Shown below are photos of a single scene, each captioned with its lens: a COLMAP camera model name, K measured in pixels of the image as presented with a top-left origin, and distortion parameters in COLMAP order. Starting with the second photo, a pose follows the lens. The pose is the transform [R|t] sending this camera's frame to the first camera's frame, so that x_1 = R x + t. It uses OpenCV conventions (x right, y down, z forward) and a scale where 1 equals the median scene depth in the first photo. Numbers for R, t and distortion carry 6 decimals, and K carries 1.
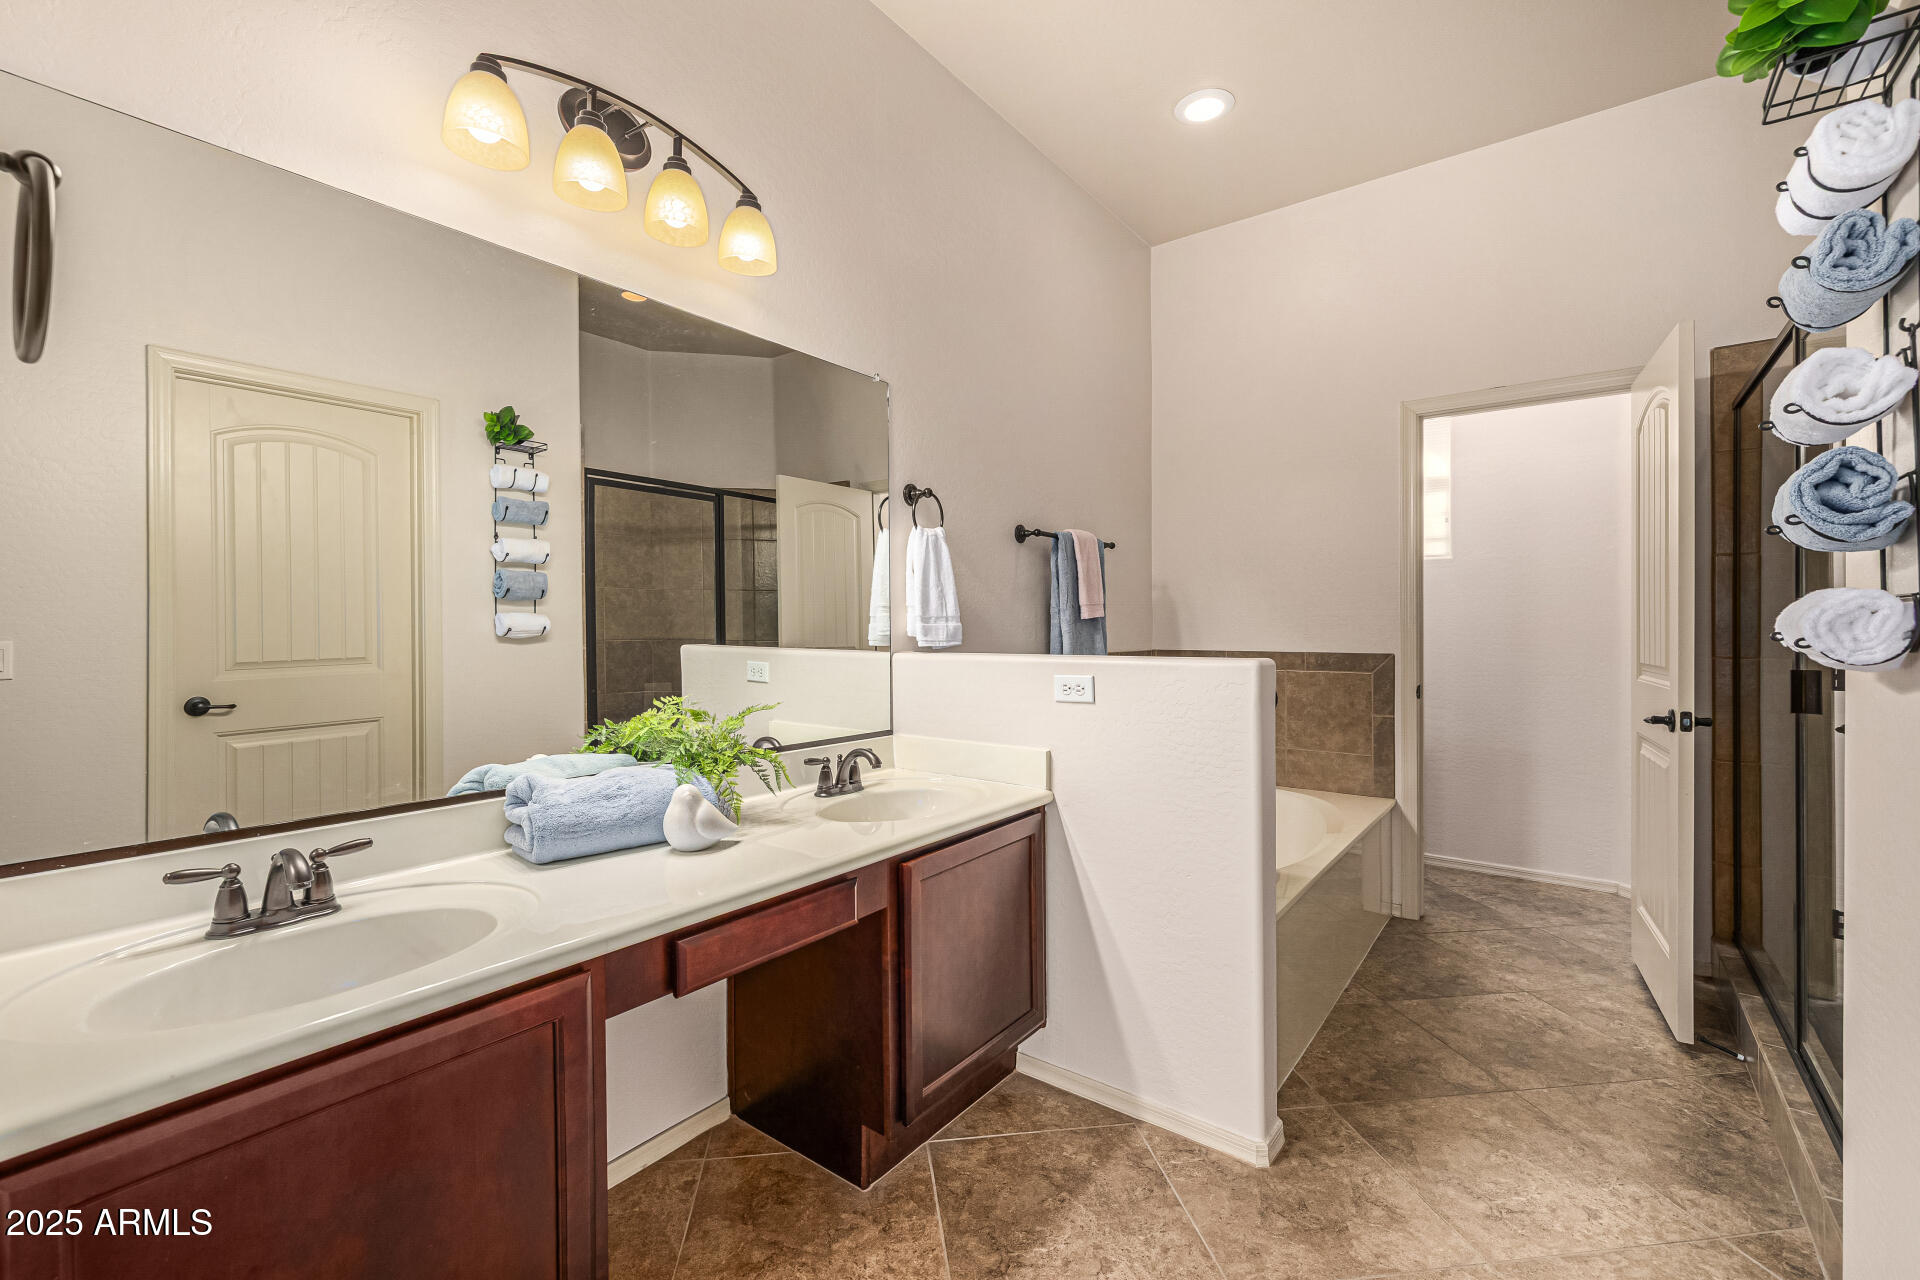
lens RADIAL K [[809.7, 0, 950.6], [0, 809.7, 631.5], [0, 0, 1]] dist [0.002019, 0.000403]
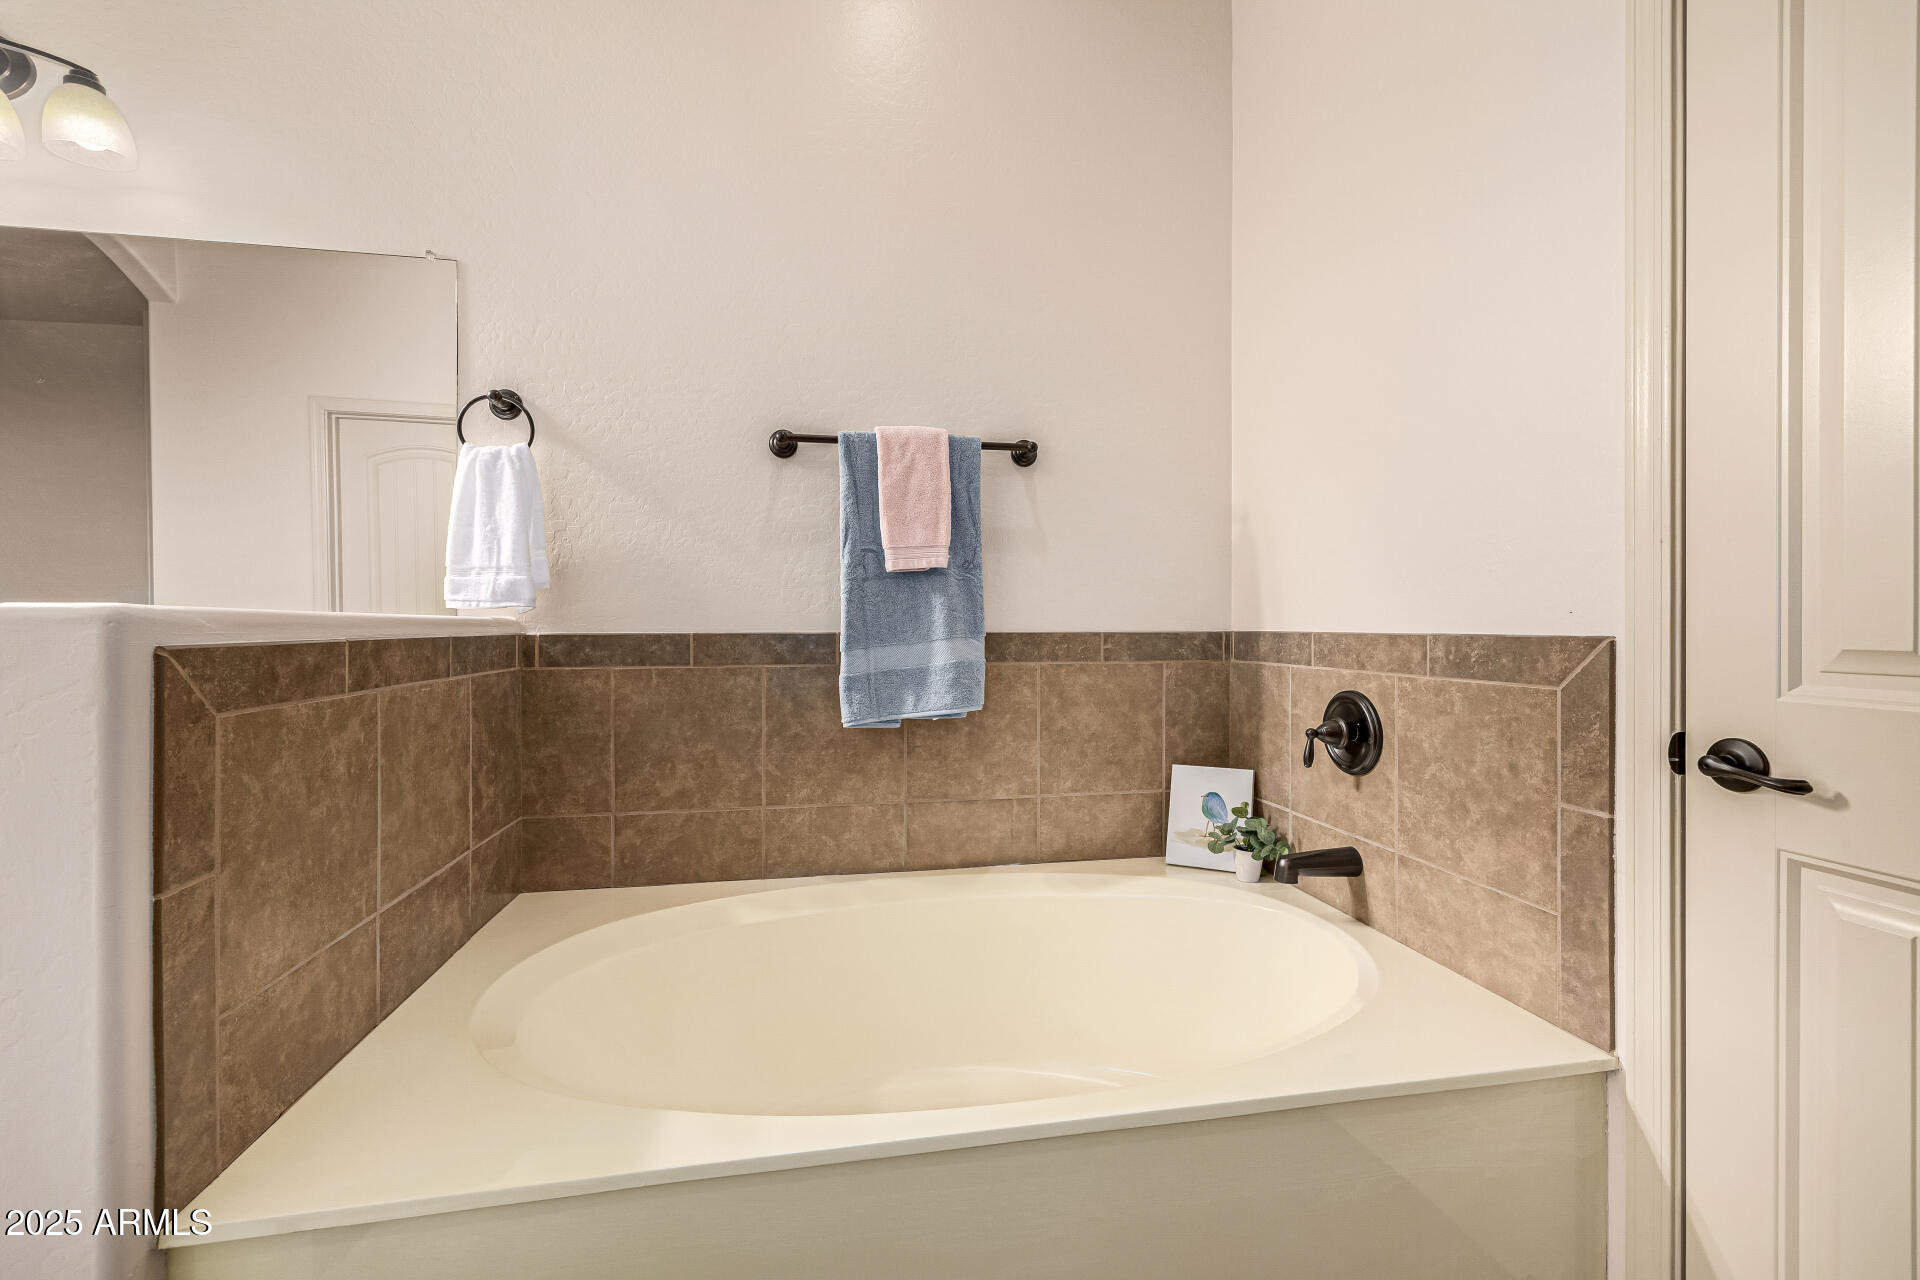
lens RADIAL K [[809.7, 0, 959.3], [0, 809.7, 632.3], [0, 0, 1]] dist [0.002019, 0.000403]
pose [[0.739976, 0.006030, -0.672607, 0.561448], [-0.004362, 0.999982, 0.004166, 0.025197], [0.672620, -0.000149, 0.739988, 0.543122]]
